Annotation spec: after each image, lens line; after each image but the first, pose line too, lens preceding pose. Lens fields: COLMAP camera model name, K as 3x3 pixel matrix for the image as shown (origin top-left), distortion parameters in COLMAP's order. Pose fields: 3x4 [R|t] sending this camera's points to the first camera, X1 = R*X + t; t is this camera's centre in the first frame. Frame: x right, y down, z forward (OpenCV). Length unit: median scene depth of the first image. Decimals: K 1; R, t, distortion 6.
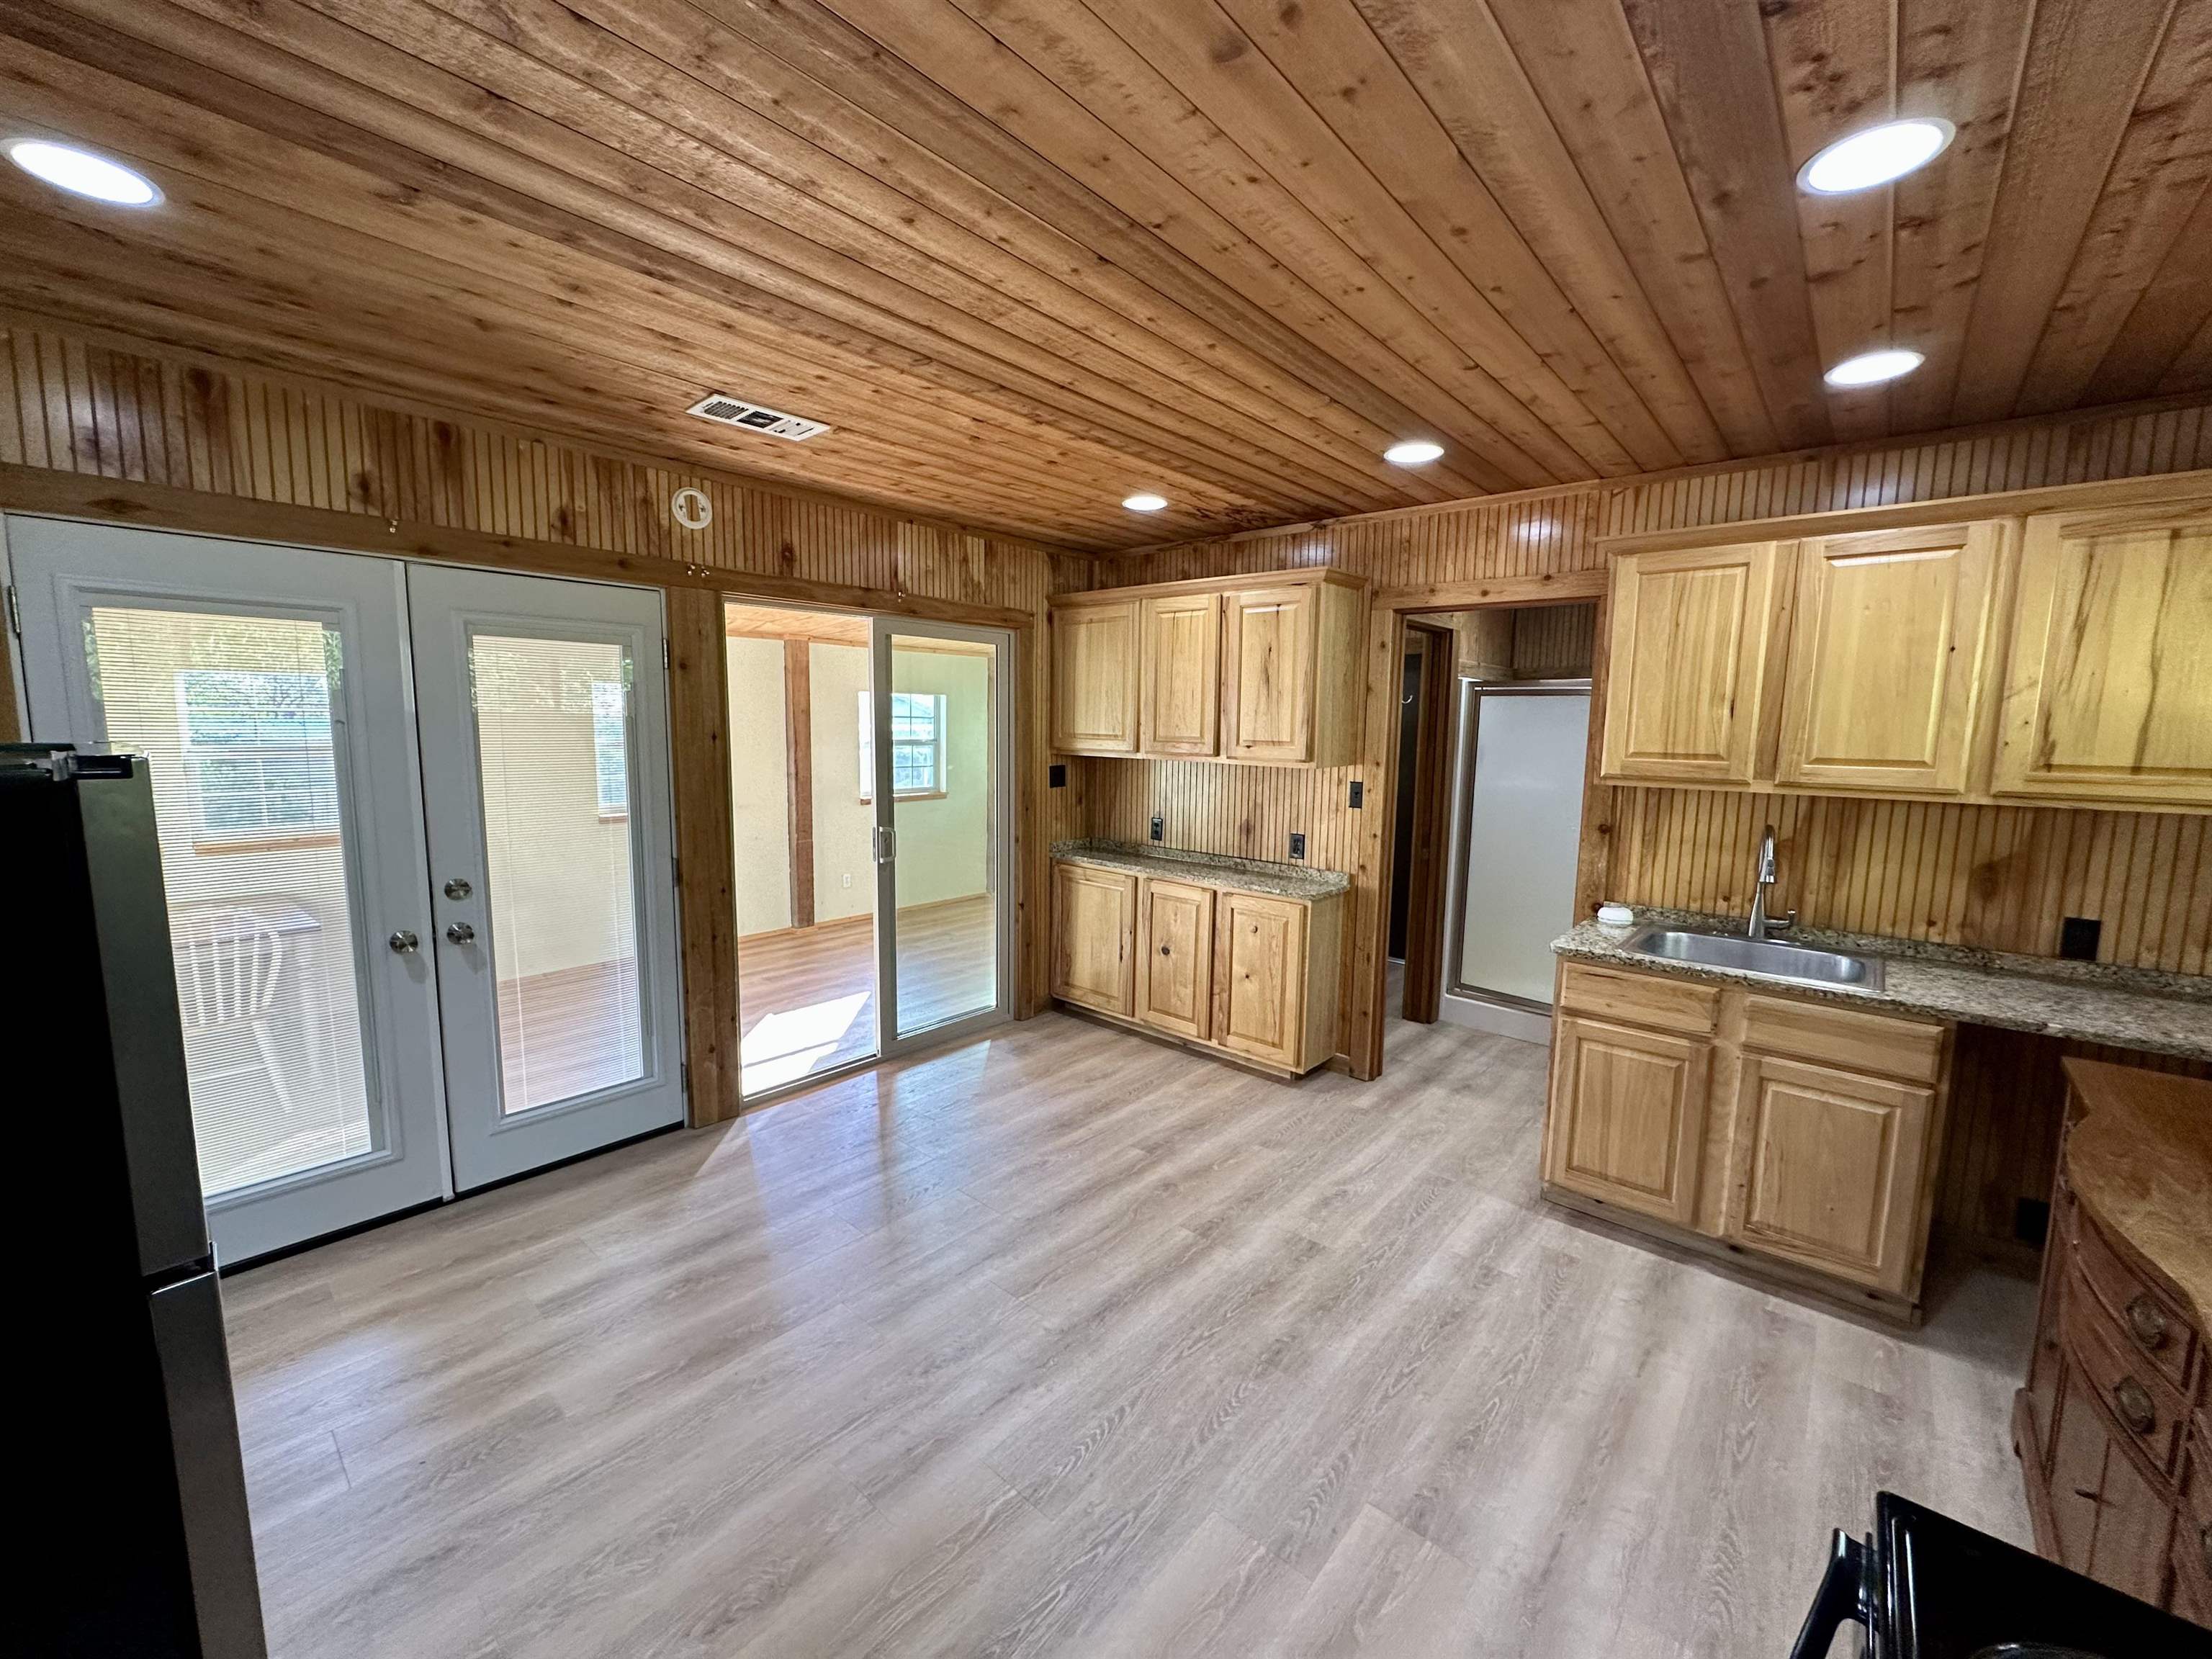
lens RADIAL K [[880.7, 0, 1104.6], [0, 880.7, 827.8], [0, 0, 1]] dist [-0.004007, 0.000544]
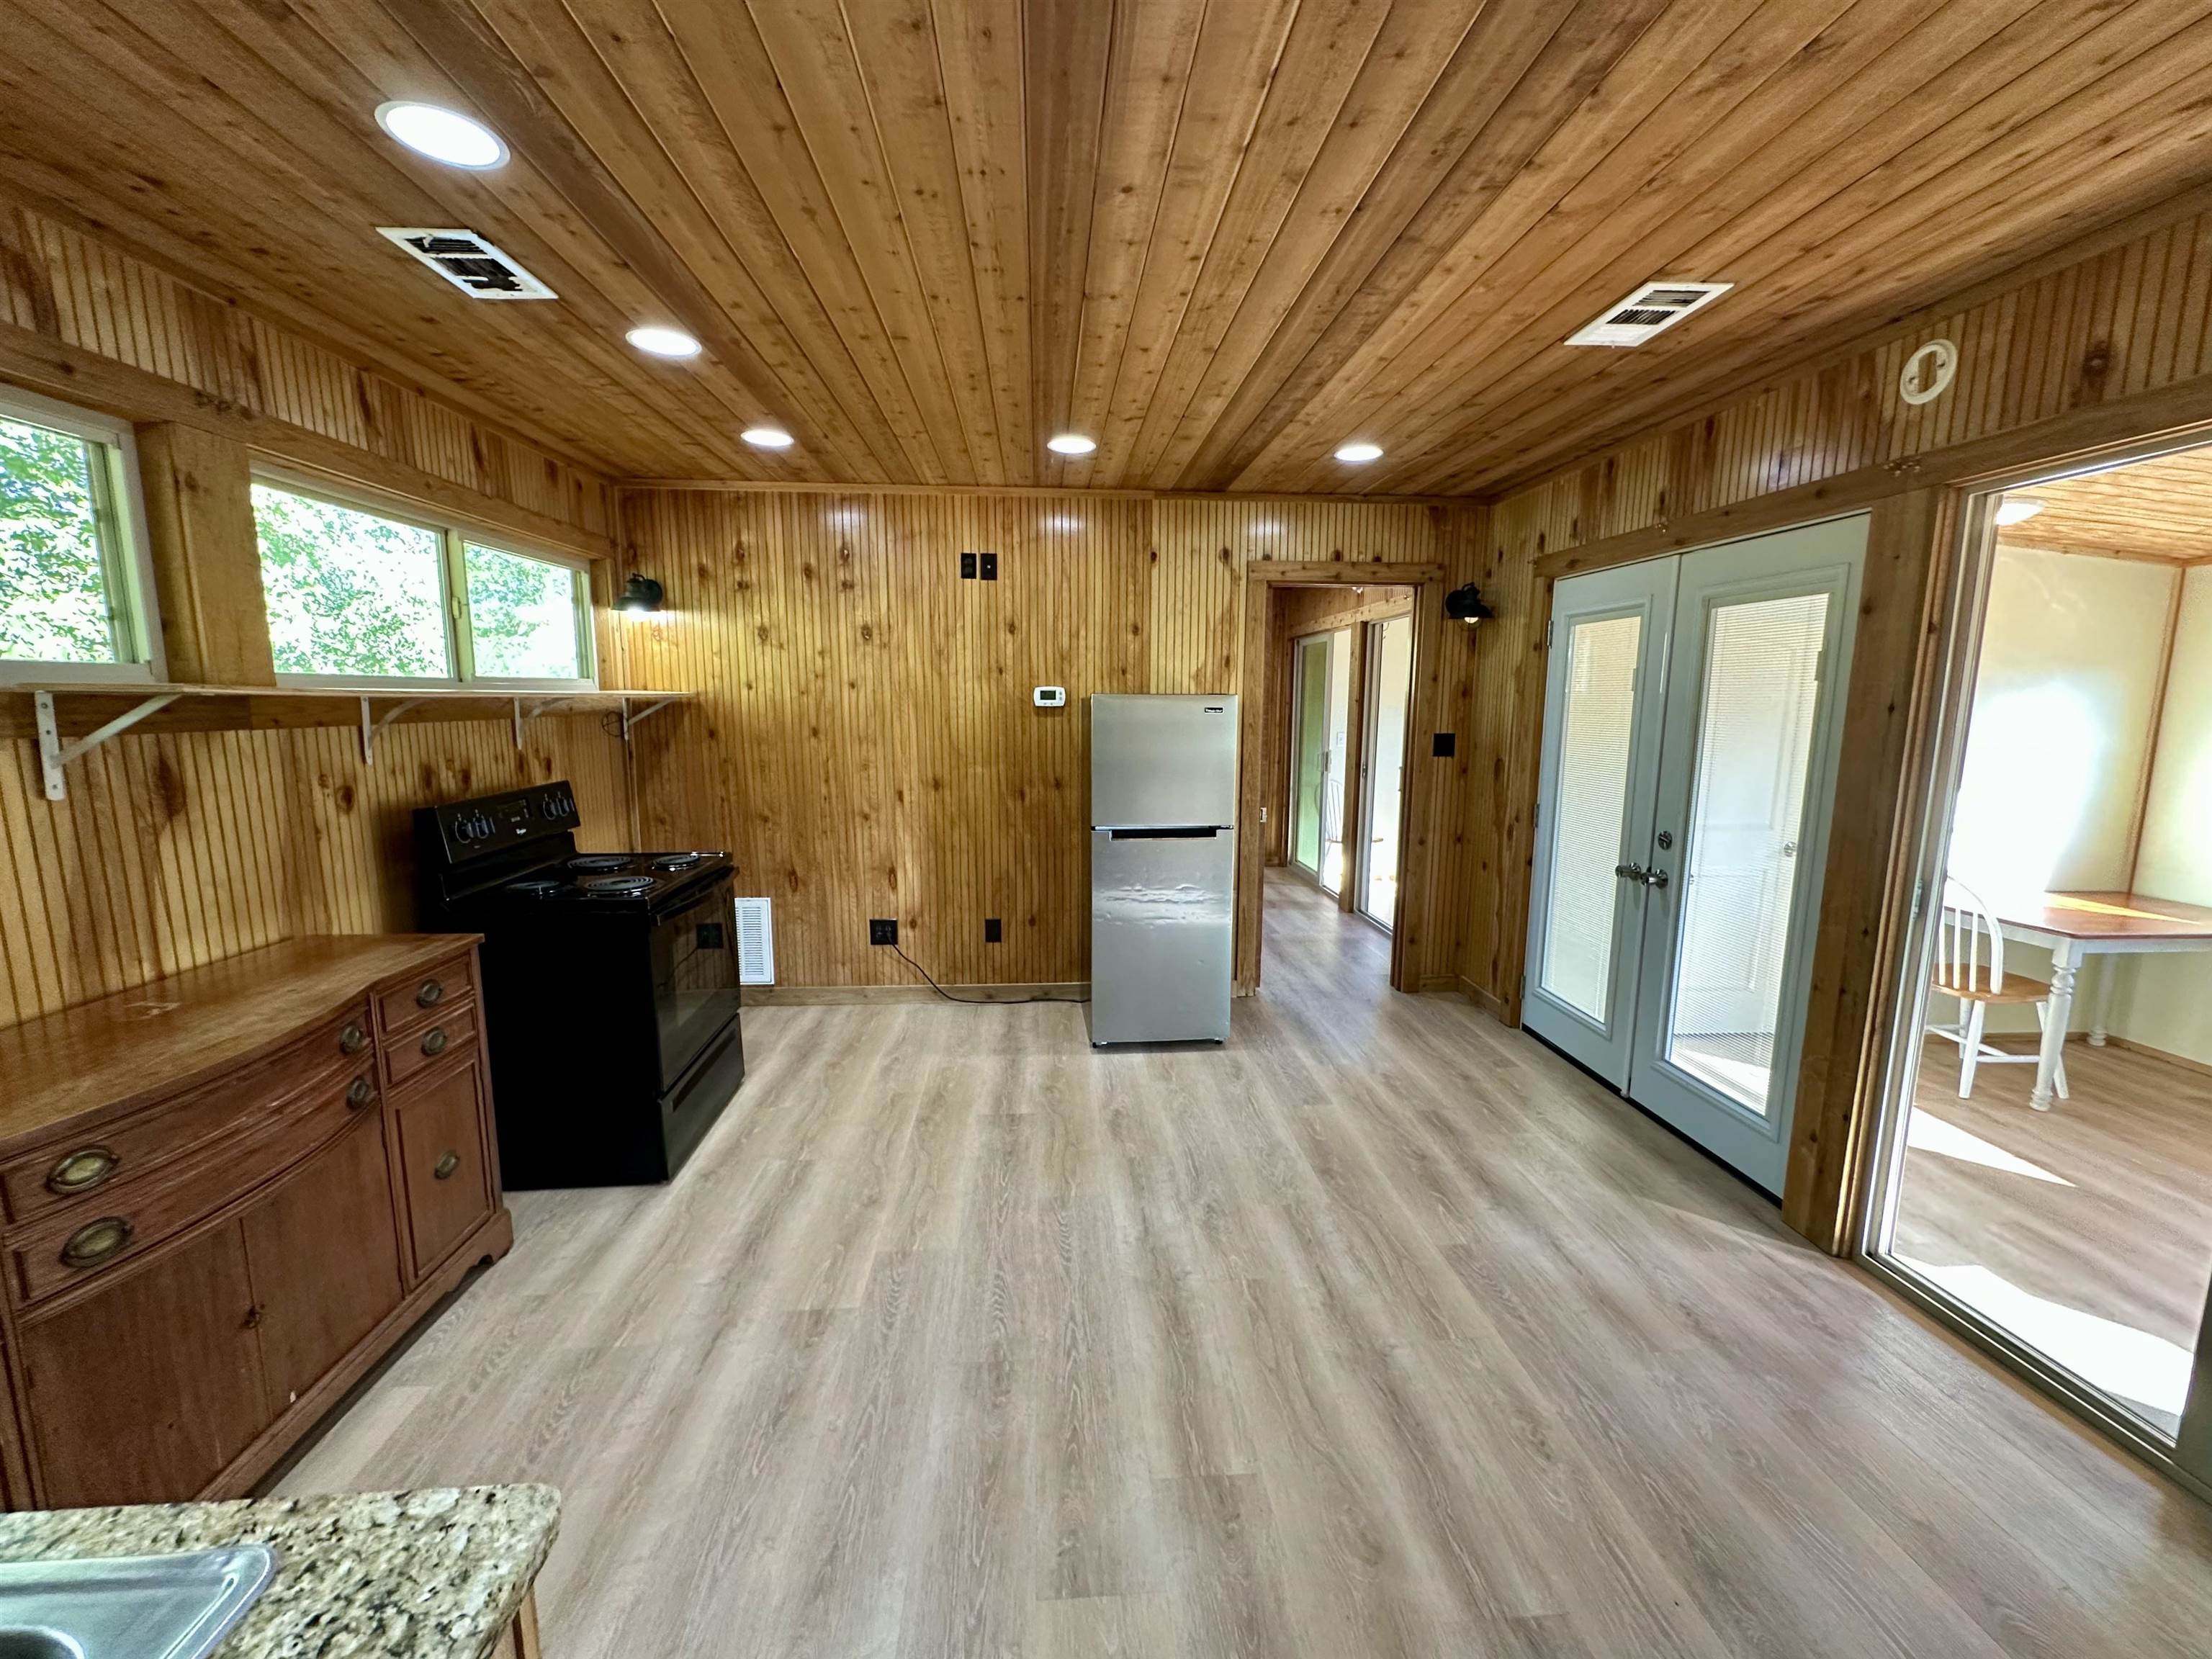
lens RADIAL K [[880.7, 0, 1104.6], [0, 880.7, 827.8], [0, 0, 1]] dist [-0.004007, 0.000544]
pose [[-0.701680, 0.085527, -0.707341, 0.403480], [-0.101222, 0.970733, 0.217787, -0.084645], [0.705266, 0.224415, -0.672487, 0.889171]]
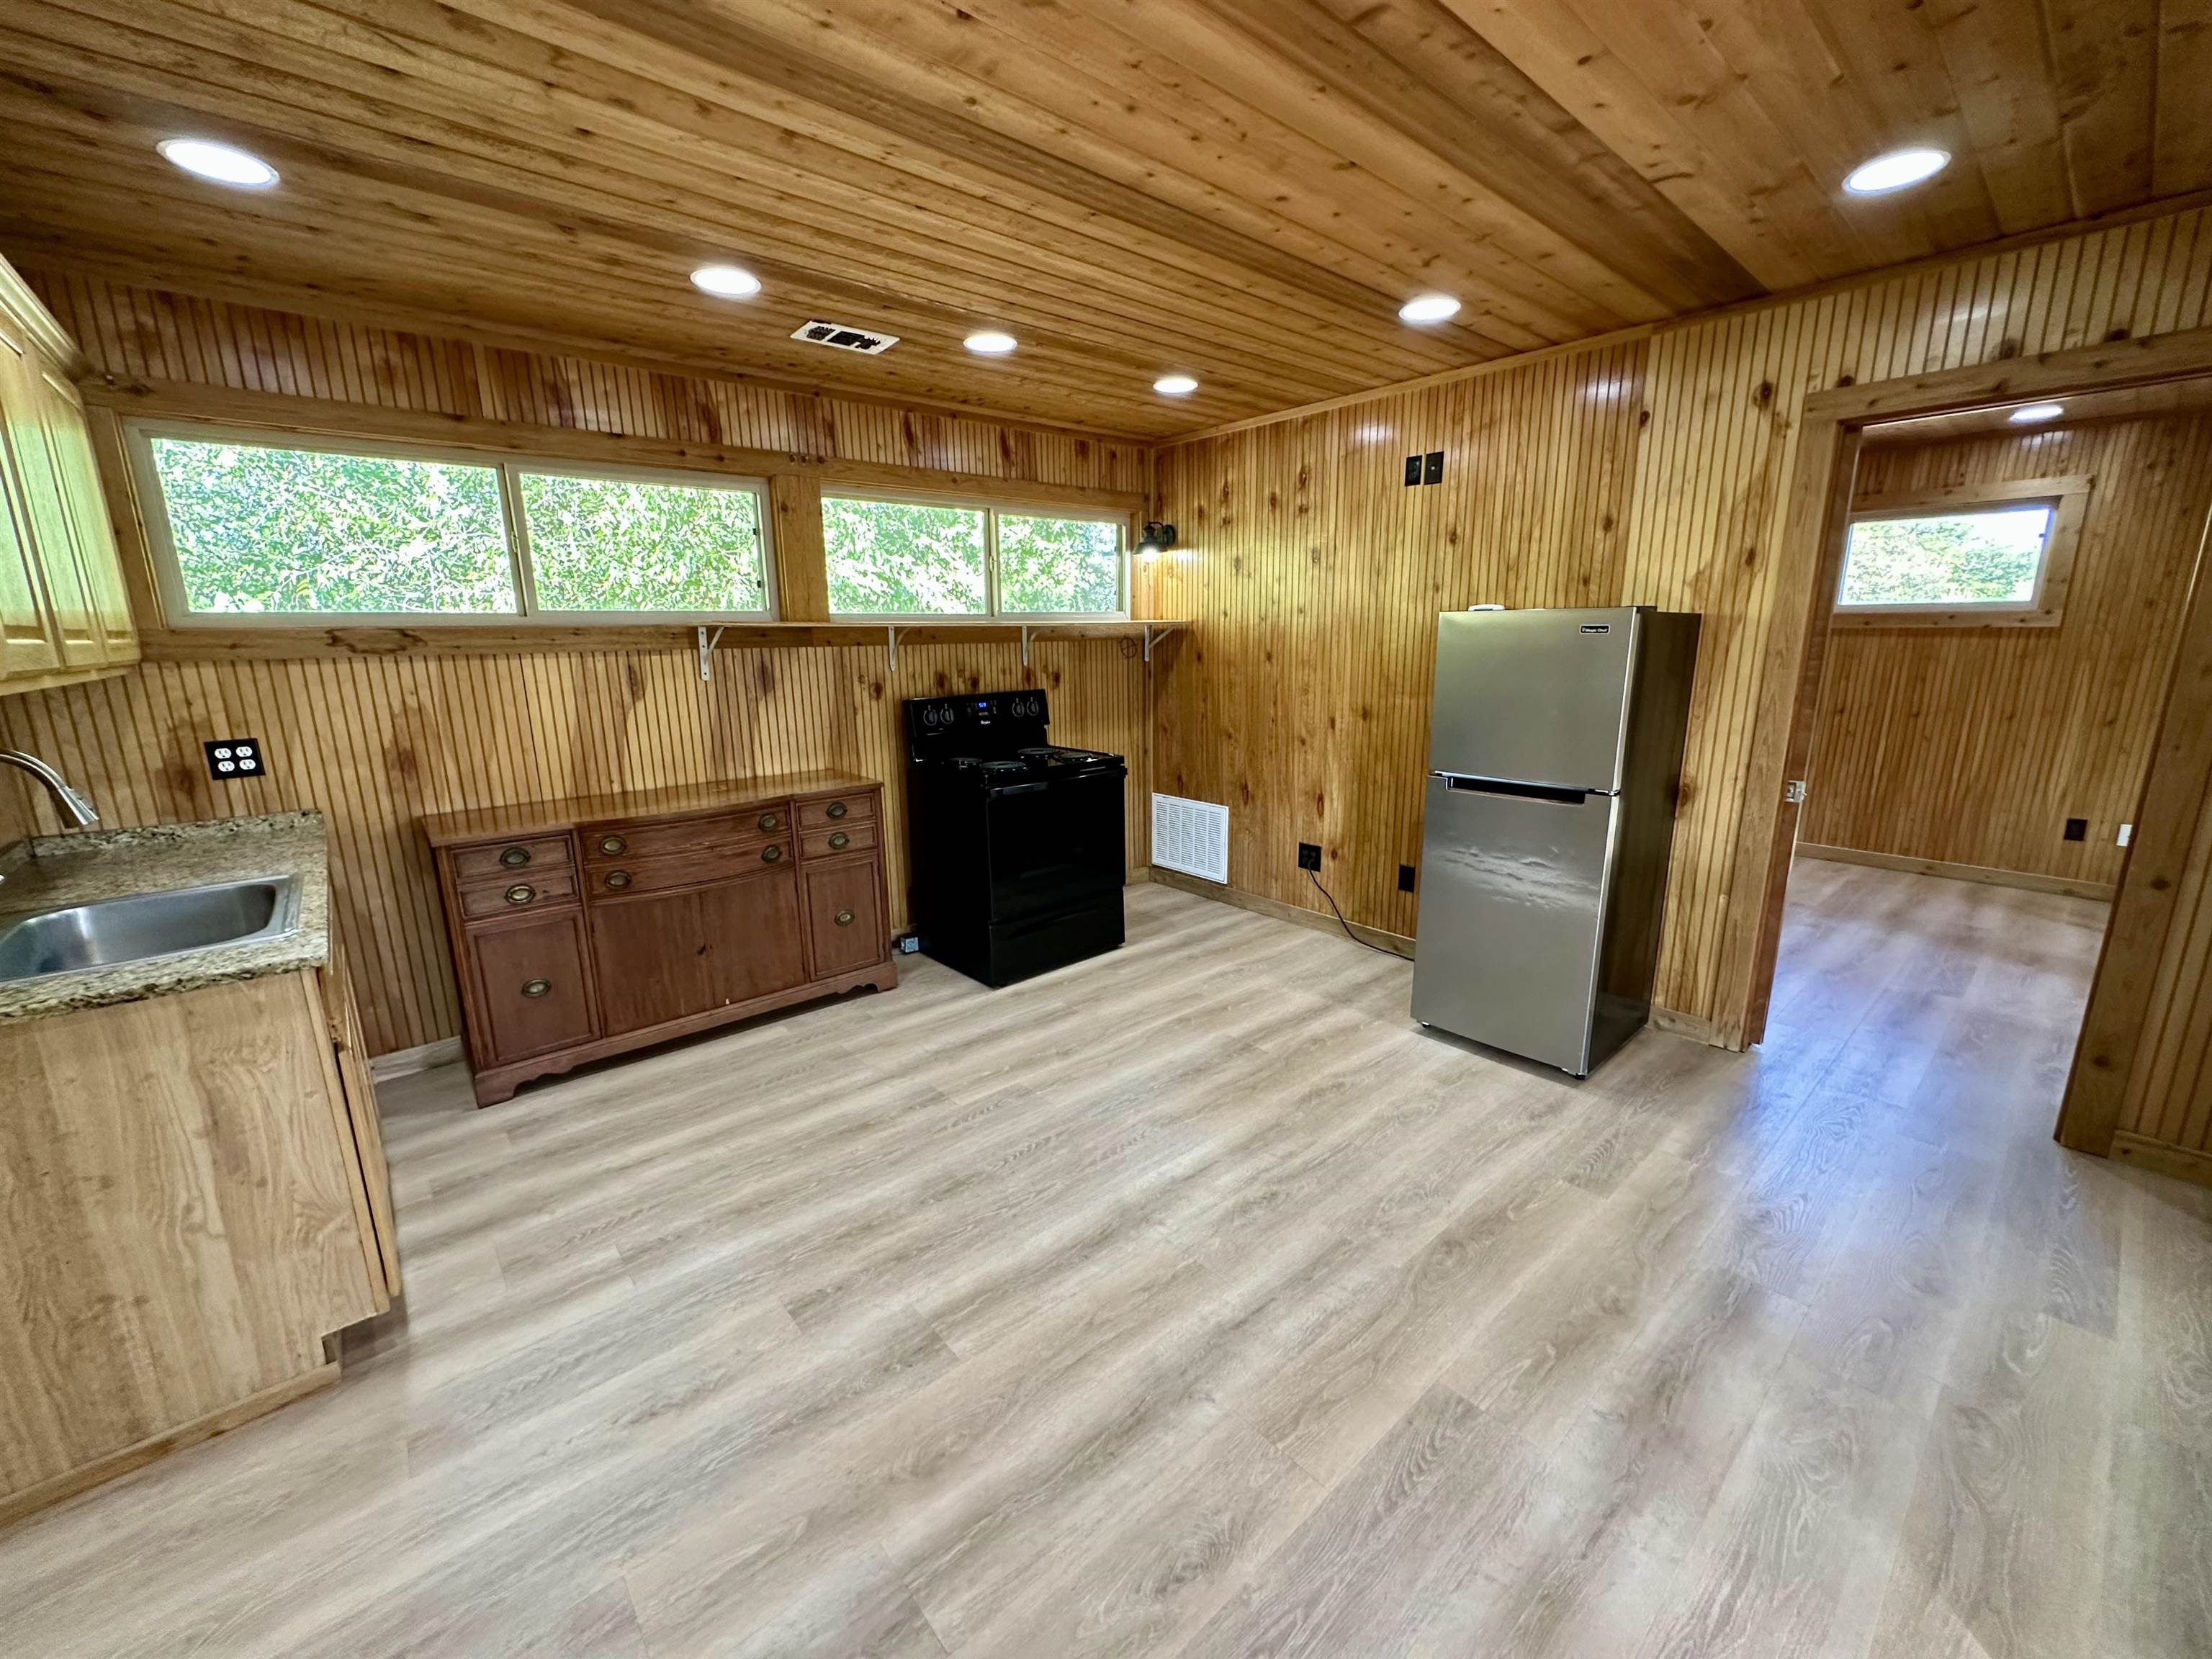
lens RADIAL K [[880.7, 0, 1104.6], [0, 880.7, 827.8], [0, 0, 1]] dist [-0.004007, 0.000544]
pose [[-0.990460, -0.033626, 0.133635, -0.069540], [0.013010, 0.942620, 0.333615, -0.101388], [-0.137185, 0.332171, -0.933190, 1.051359]]
